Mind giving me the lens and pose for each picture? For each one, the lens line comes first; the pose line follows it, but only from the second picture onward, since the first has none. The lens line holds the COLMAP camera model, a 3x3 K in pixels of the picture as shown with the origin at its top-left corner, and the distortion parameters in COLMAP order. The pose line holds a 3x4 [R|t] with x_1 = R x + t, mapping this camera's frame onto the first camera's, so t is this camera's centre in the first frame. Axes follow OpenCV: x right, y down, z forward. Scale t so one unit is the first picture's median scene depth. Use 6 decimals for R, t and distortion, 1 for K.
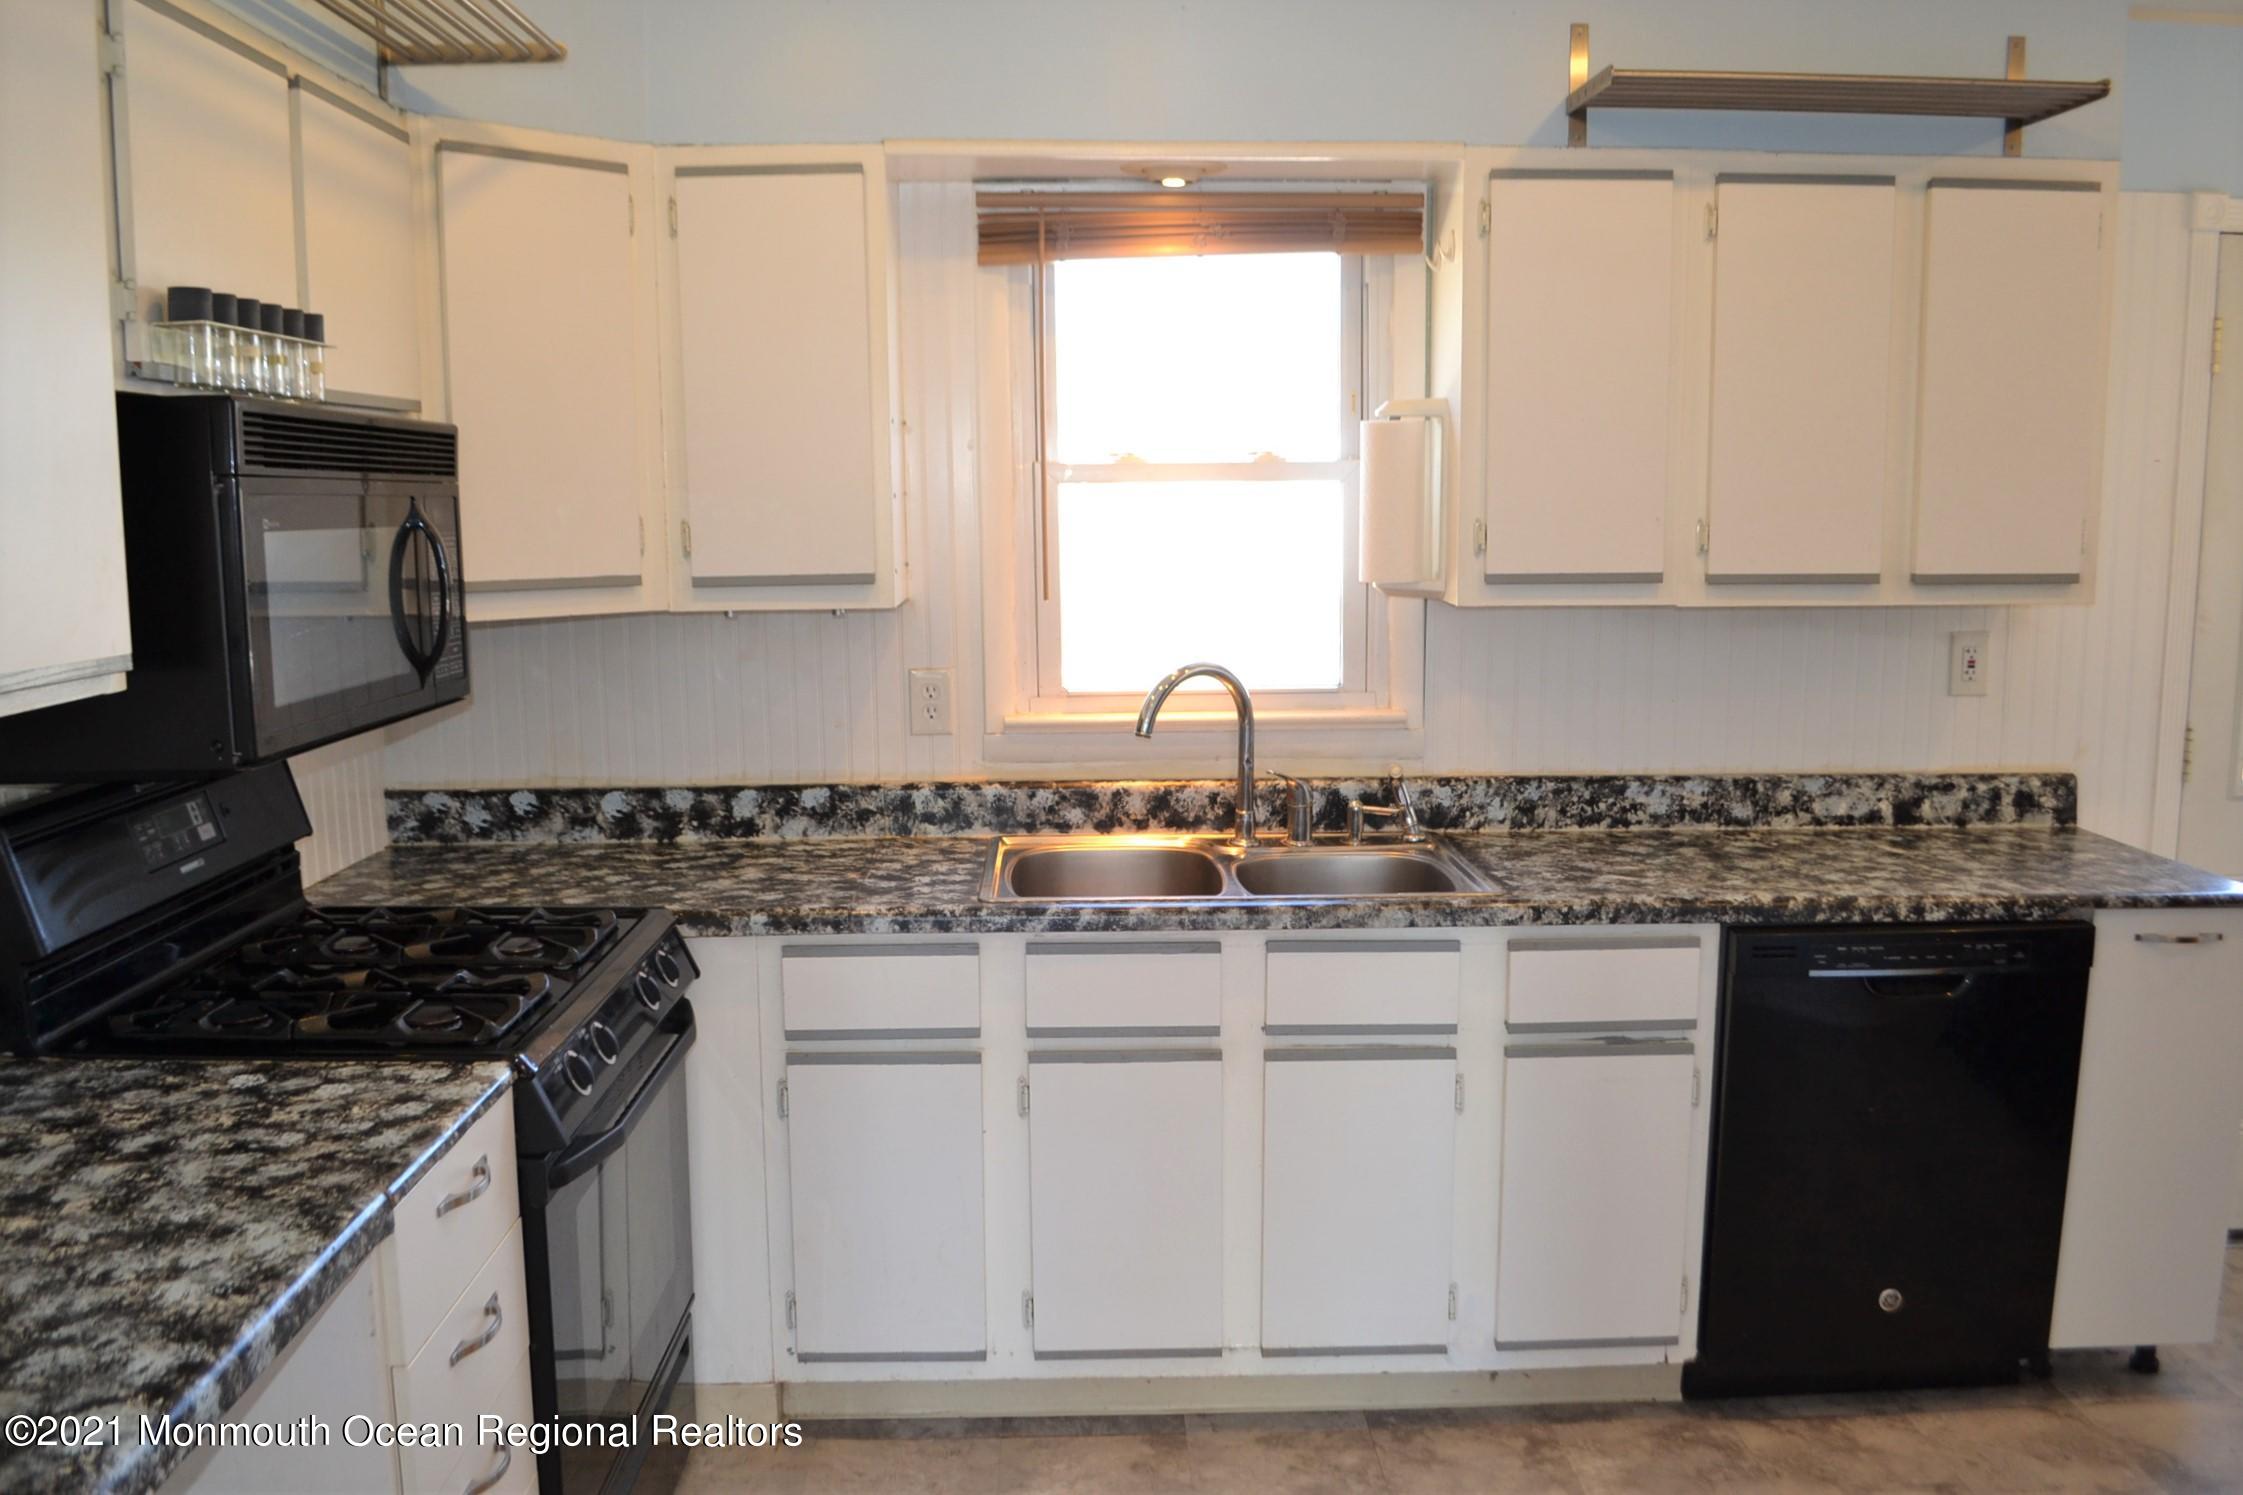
lens RADIAL K [[1753.7, 0, 1125.4], [0, 1753.7, 757.5], [0, 0, 1]] dist [-0.078306, 0.002754]
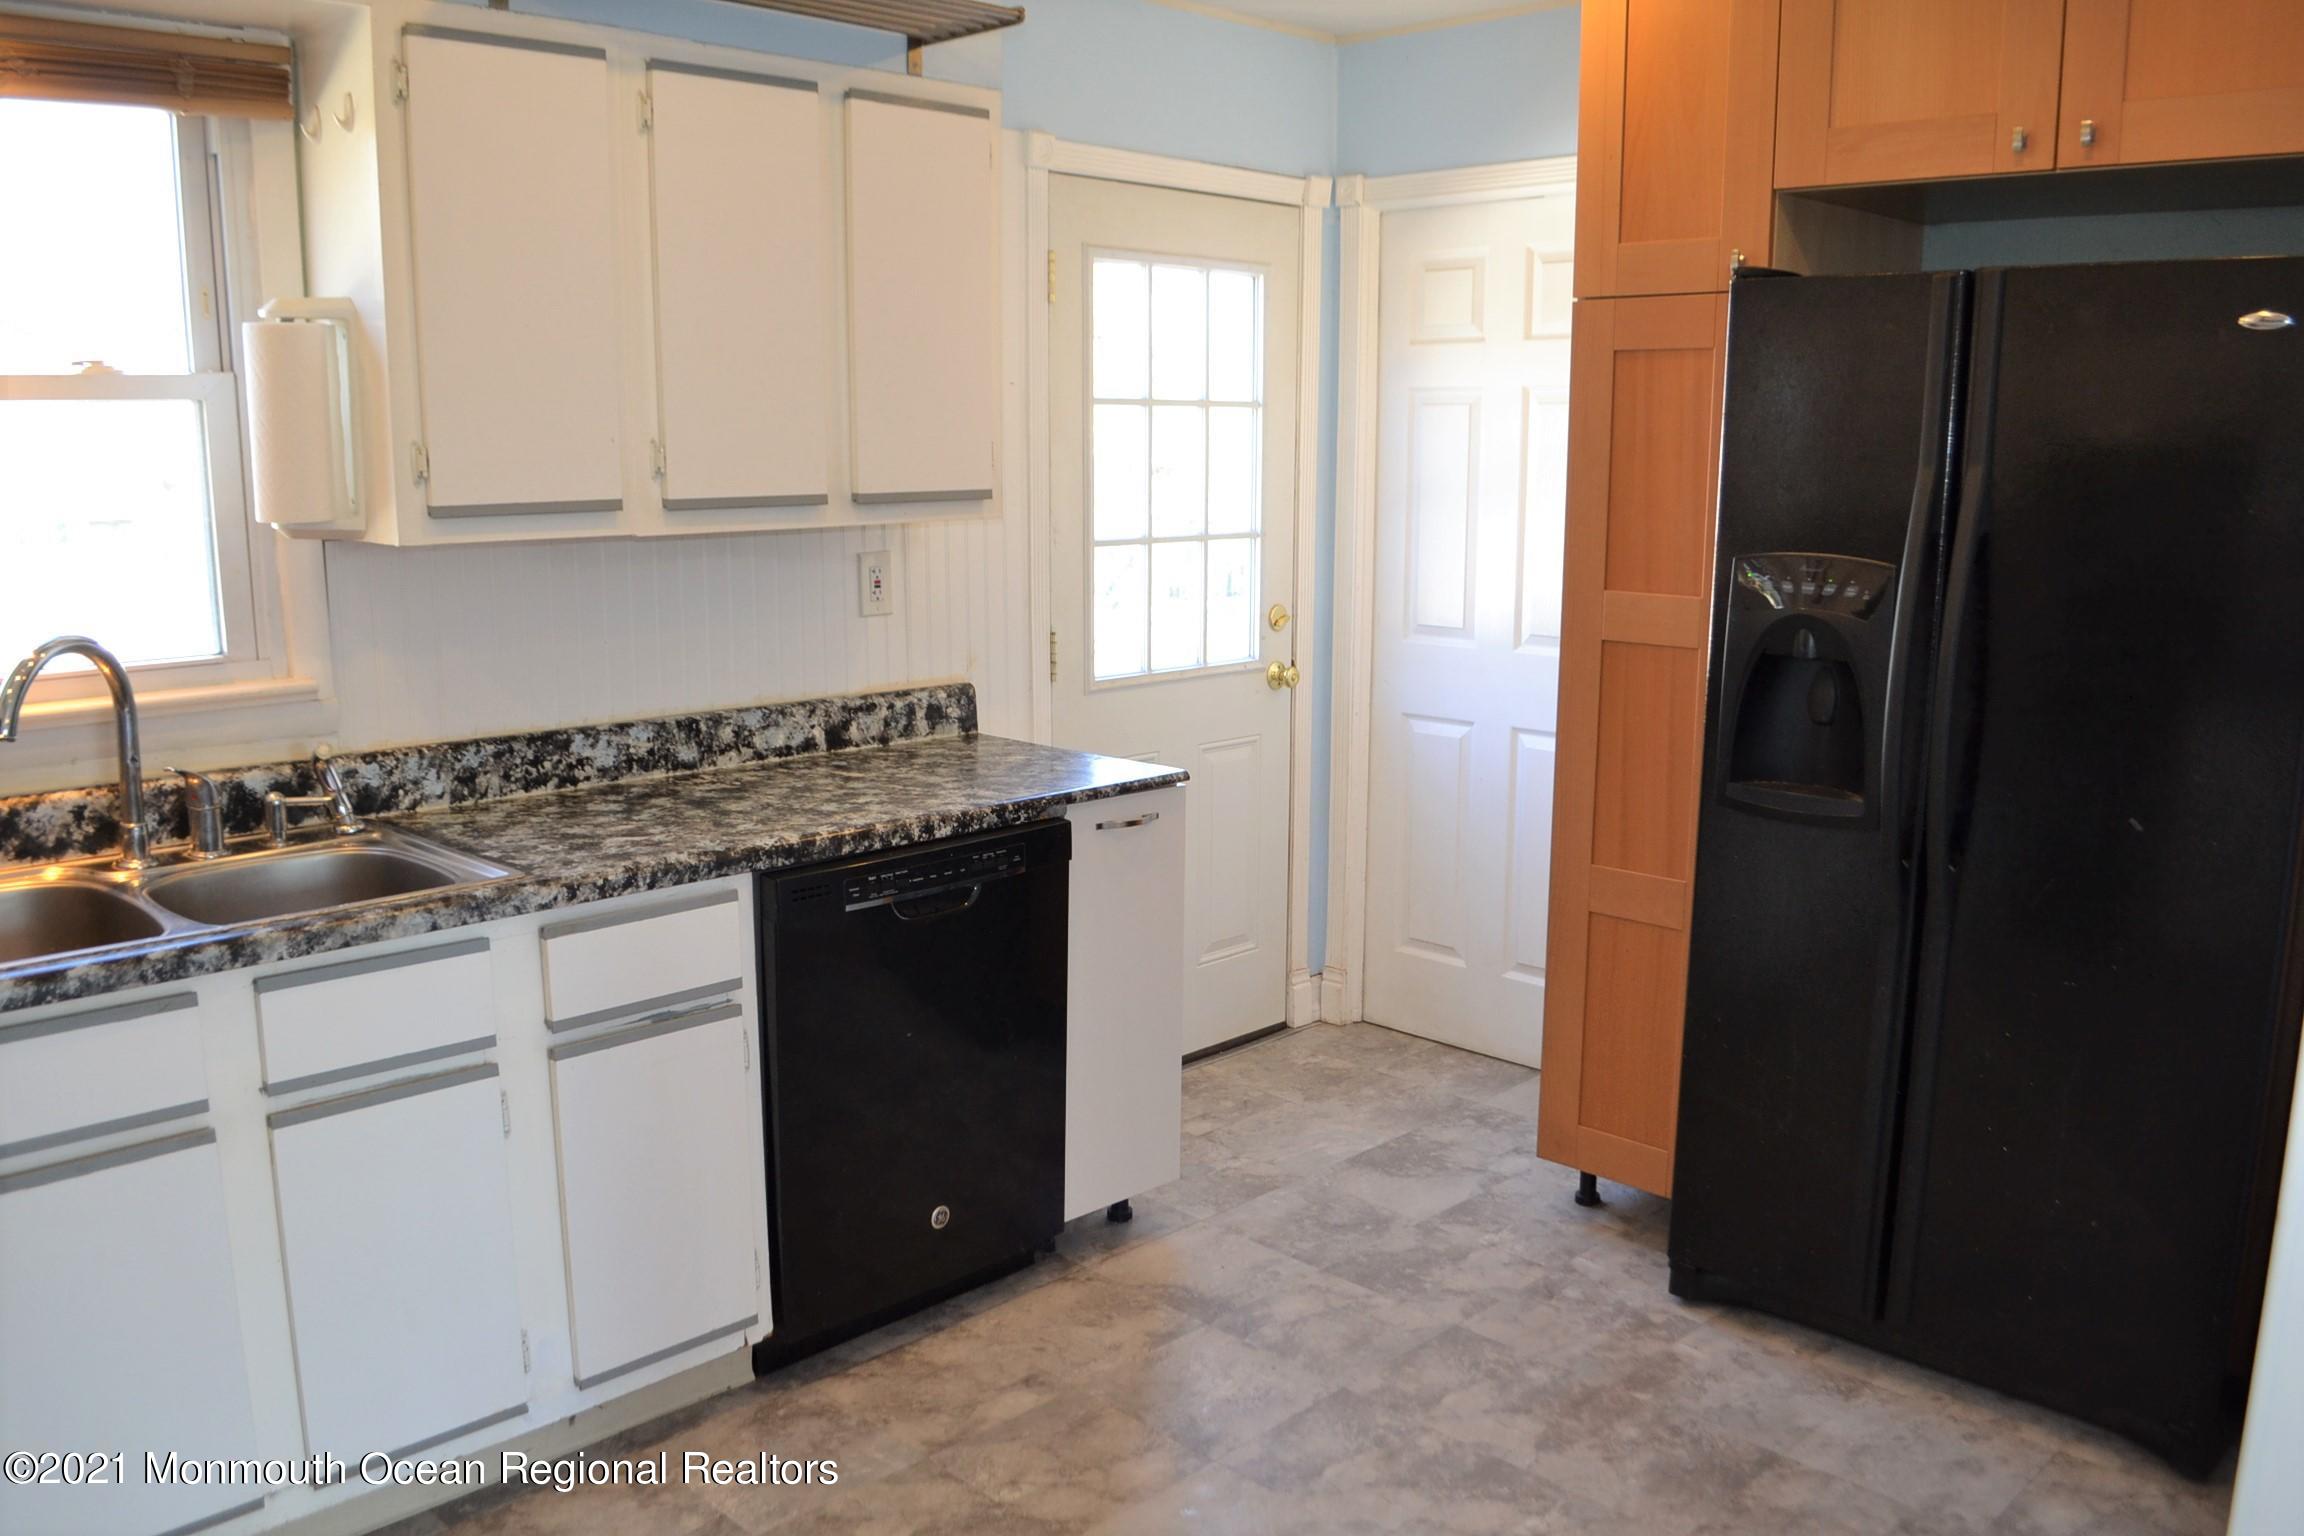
lens RADIAL K [[1801.4, 0, 1151.9], [0, 1801.4, 773.0], [0, 0, 1]] dist [-0.078306, 0.002754]
pose [[0.737721, -0.118038, 0.664706, -0.122361], [0.093674, 0.992969, 0.072367, -0.006146], [-0.668575, 0.008879, 0.743592, 0.125619]]
